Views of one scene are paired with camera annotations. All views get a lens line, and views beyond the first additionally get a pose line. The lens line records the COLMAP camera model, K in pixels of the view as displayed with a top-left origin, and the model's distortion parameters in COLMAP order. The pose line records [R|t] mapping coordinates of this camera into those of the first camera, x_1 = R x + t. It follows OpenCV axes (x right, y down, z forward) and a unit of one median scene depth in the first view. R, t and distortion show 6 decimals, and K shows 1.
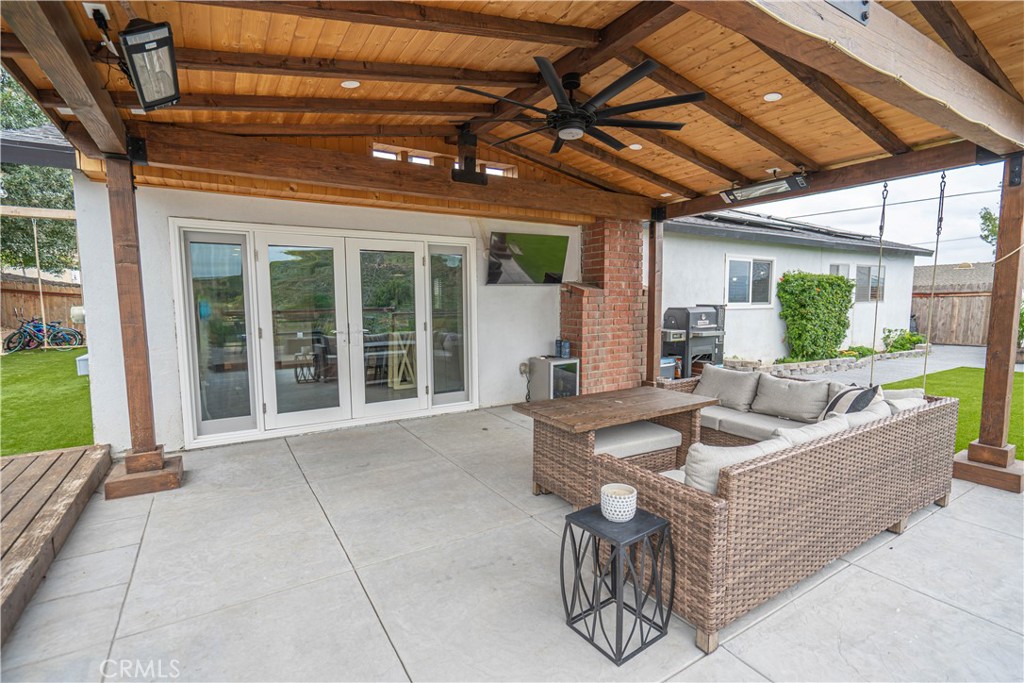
lens RADIAL K [[482.5, 0, 514.6], [0, 482.5, 344.3], [0, 0, 1]] dist [-0.001214, 0.000862]
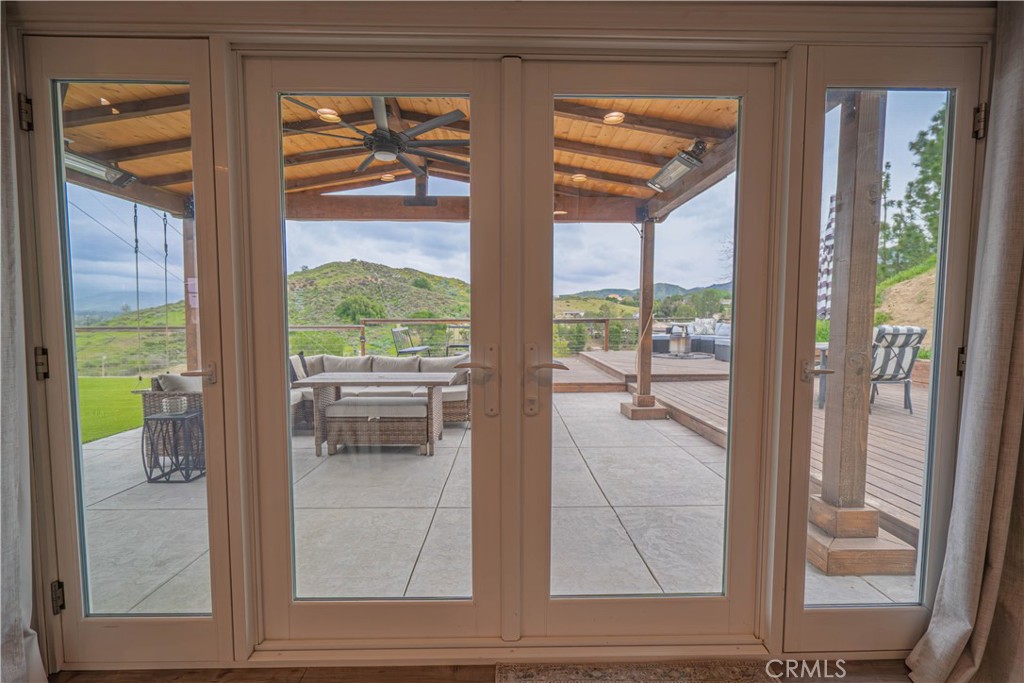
lens RADIAL K [[461.6, 0, 514.9], [0, 461.6, 344.2], [0, 0, 1]] dist [-0.003982, 0.001302]
pose [[-0.856579, -0.025219, 0.515399, -0.351220], [0.054135, 0.988902, 0.138359, -0.057506], [-0.513168, 0.146416, -0.845707, 0.875146]]
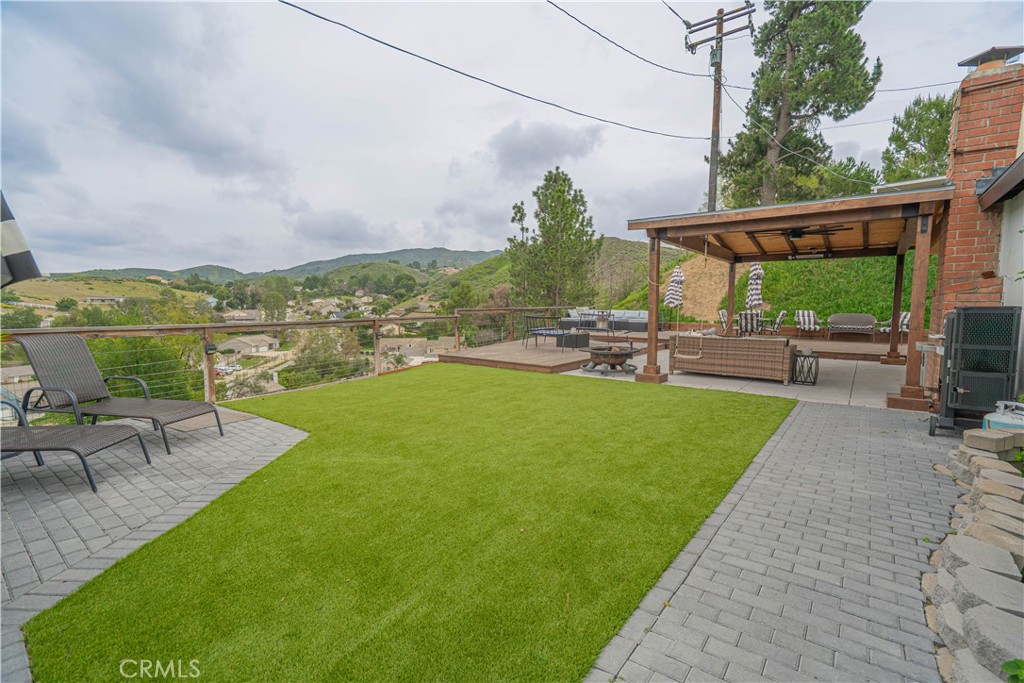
lens RADIAL K [[459.6, 0, 515.8], [0, 459.6, 344.3], [0, 0, 1]] dist [-0.011862, 0.006544]
pose [[-0.937815, 0.034918, -0.345376, 1.190127], [-0.029182, 0.983477, 0.178668, -0.126781], [0.345908, 0.177636, -0.921300, 1.388505]]
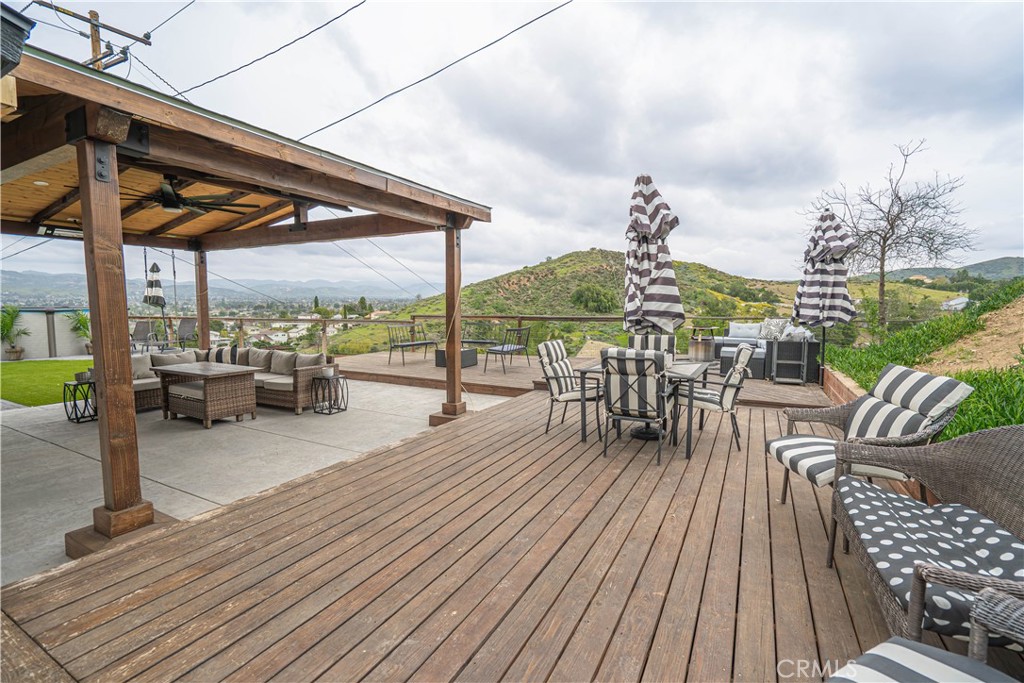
lens RADIAL K [[461.6, 0, 514.9], [0, 461.6, 344.2], [0, 0, 1]] dist [-0.003982, 0.001302]
pose [[-0.492466, -0.073244, 0.867245, -0.865739], [0.083421, 0.987892, 0.130804, -0.044662], [-0.866325, 0.136763, -0.480393, 0.383806]]
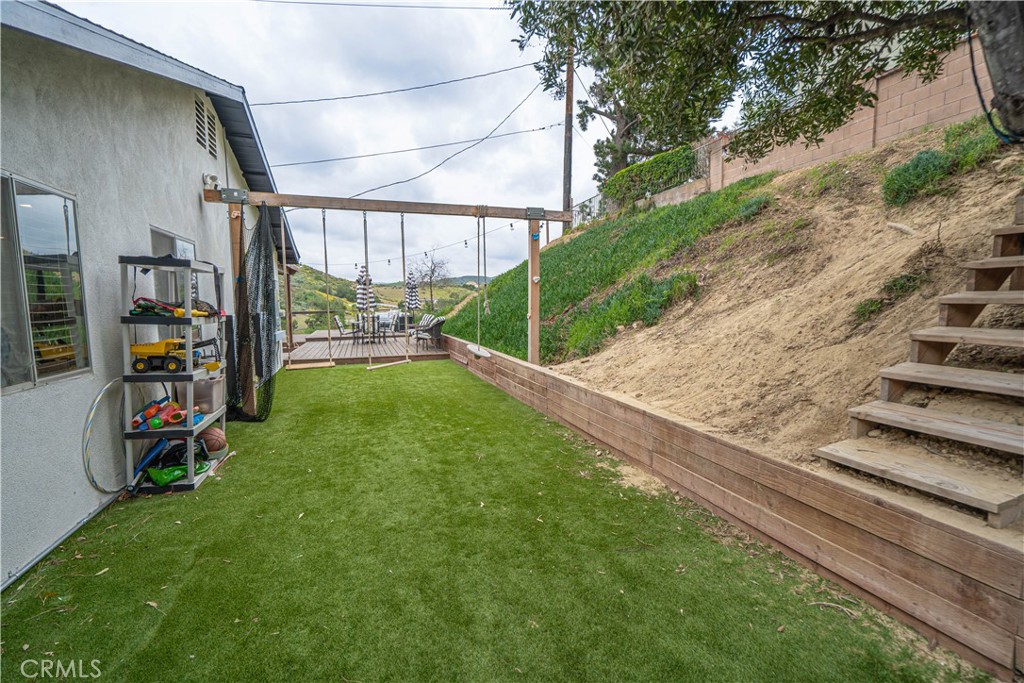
lens RADIAL K [[461.6, 0, 514.9], [0, 461.6, 344.2], [0, 0, 1]] dist [-0.003982, 0.001302]
pose [[-0.968793, -0.009374, 0.247694, -1.553773], [0.036446, 0.983036, 0.179756, -0.164782], [-0.245177, 0.183174, -0.952017, 1.745481]]
